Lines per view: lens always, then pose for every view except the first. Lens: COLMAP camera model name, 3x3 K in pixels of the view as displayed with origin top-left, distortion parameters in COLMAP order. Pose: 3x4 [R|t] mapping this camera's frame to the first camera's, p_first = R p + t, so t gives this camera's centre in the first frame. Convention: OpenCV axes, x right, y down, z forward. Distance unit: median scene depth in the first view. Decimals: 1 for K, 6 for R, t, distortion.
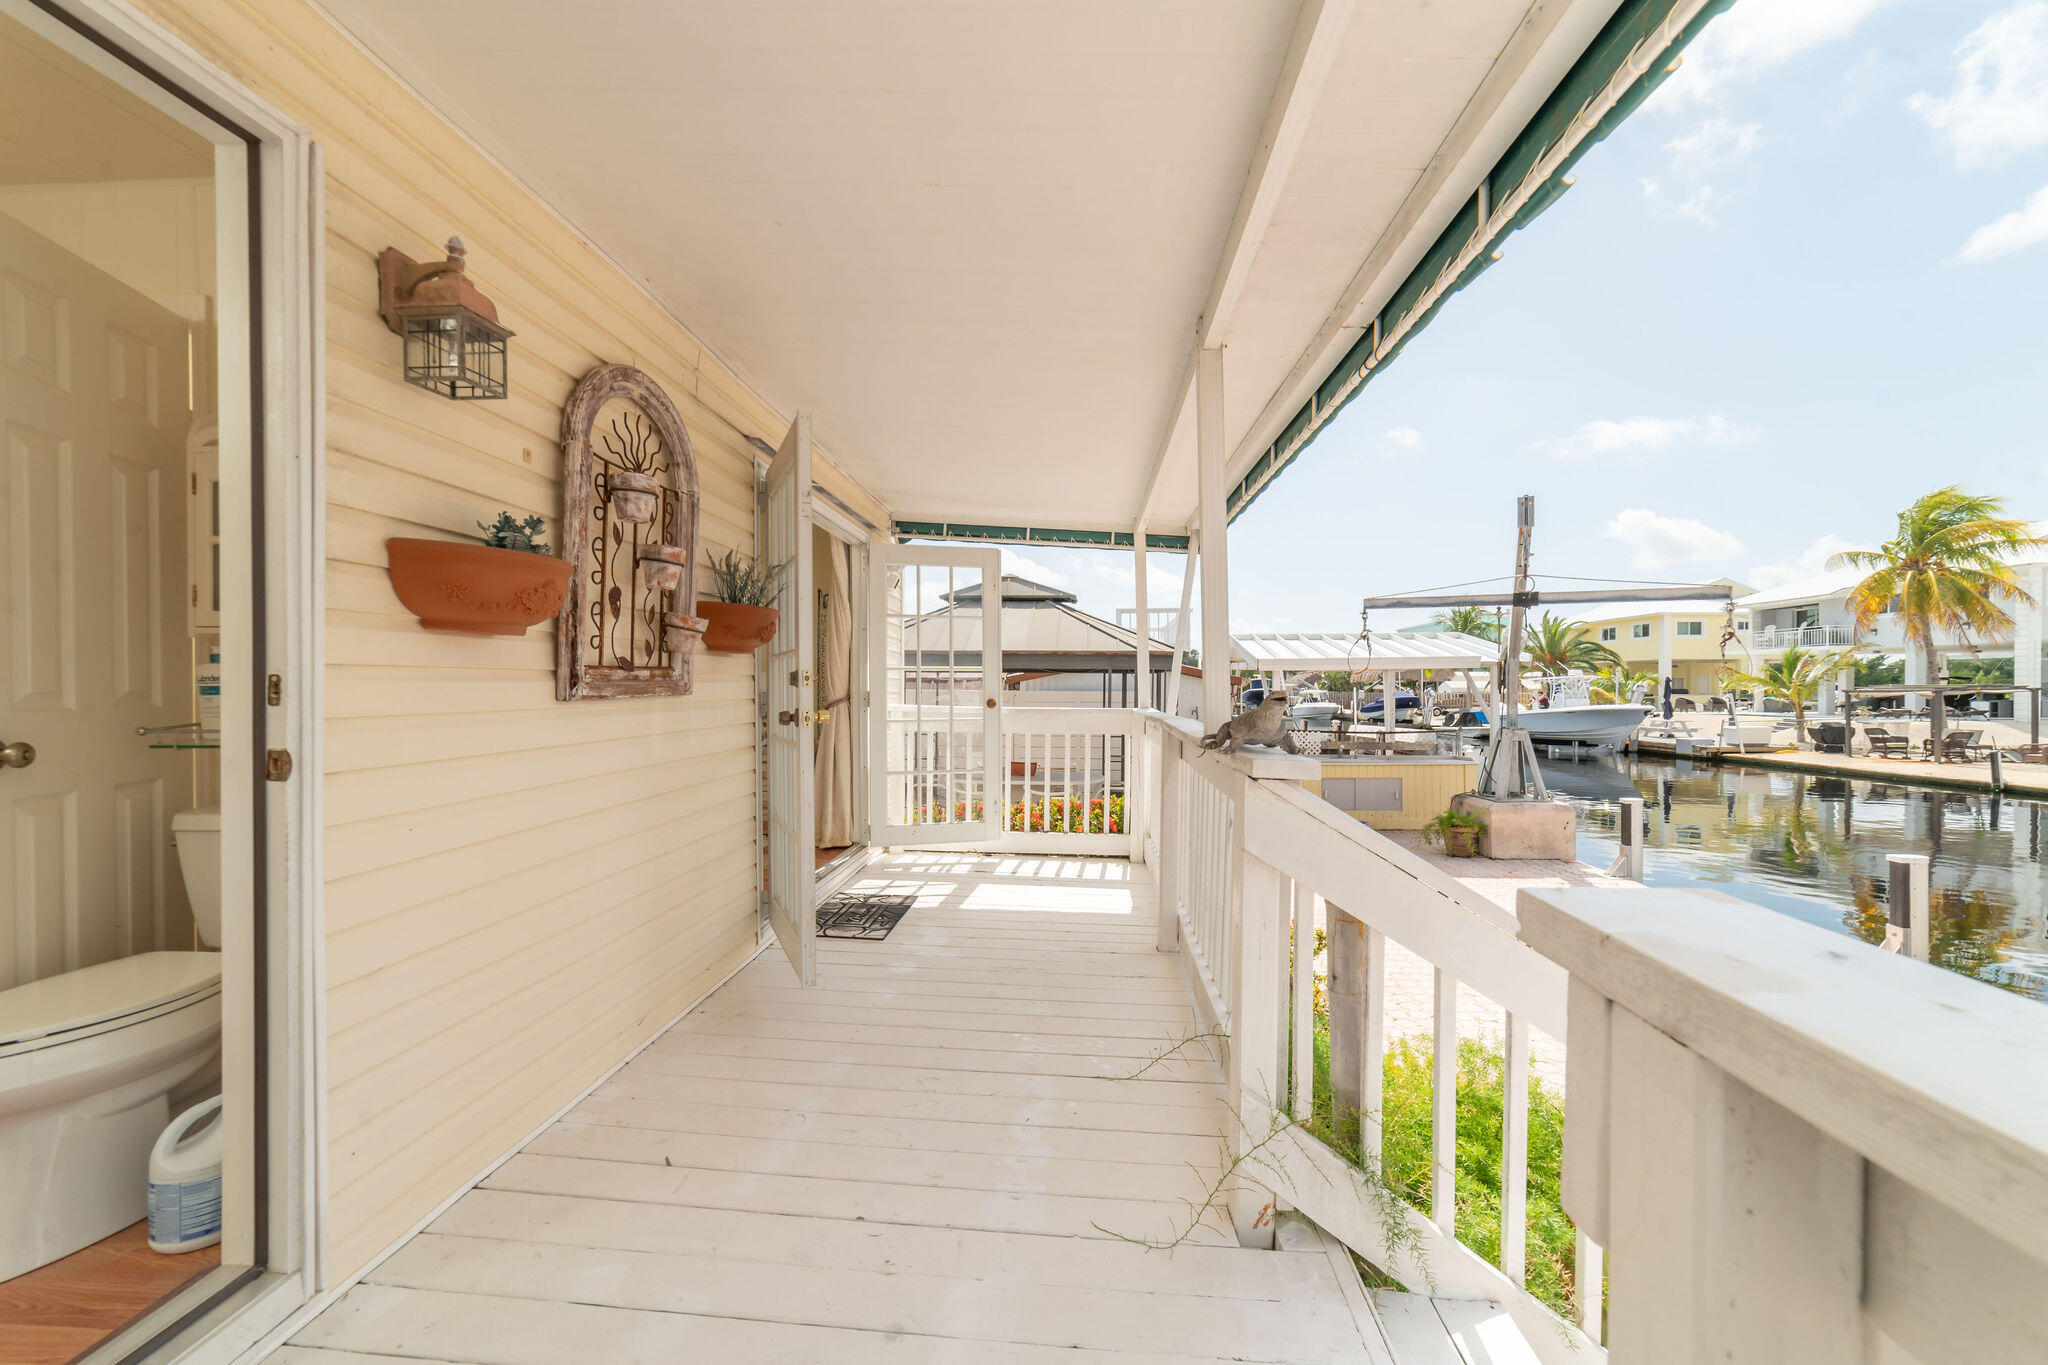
lens RADIAL K [[790.7, 0, 1003.7], [0, 790.7, 676.3], [0, 0, 1]] dist [-0.028741, 0.009776]
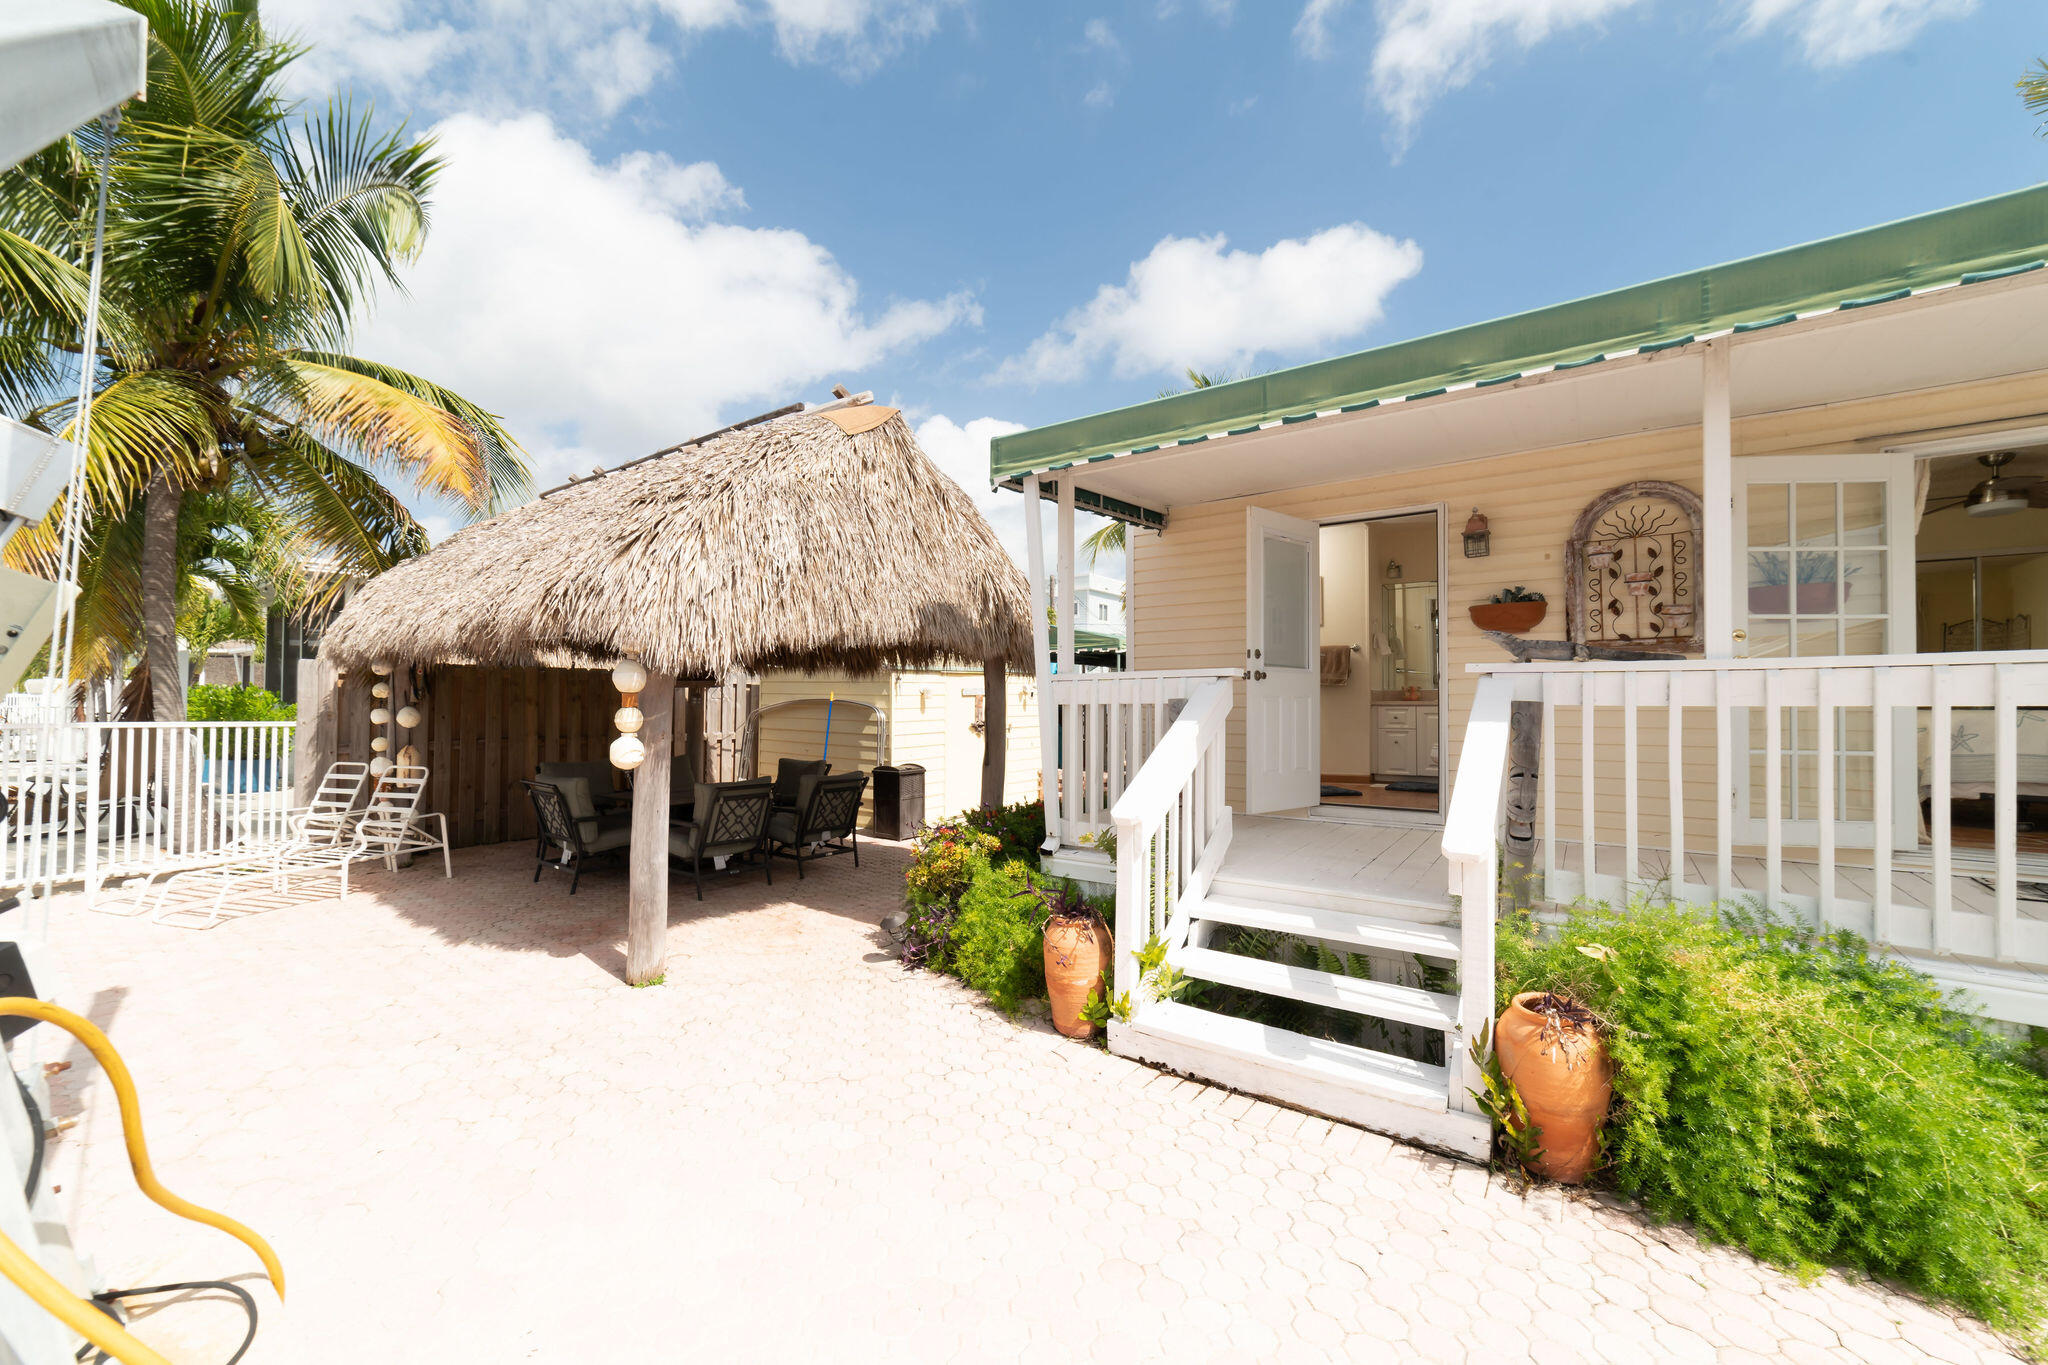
lens RADIAL K [[805.5, 0, 1019.3], [0, 805.5, 694.4], [0, 0, 1]] dist [-0.016957, 0.006626]
pose [[-0.508913, -0.015622, -0.860676, 1.610739], [0.002928, 0.999798, -0.019879, 0.129010], [0.860813, -0.012637, -0.508764, 0.591765]]
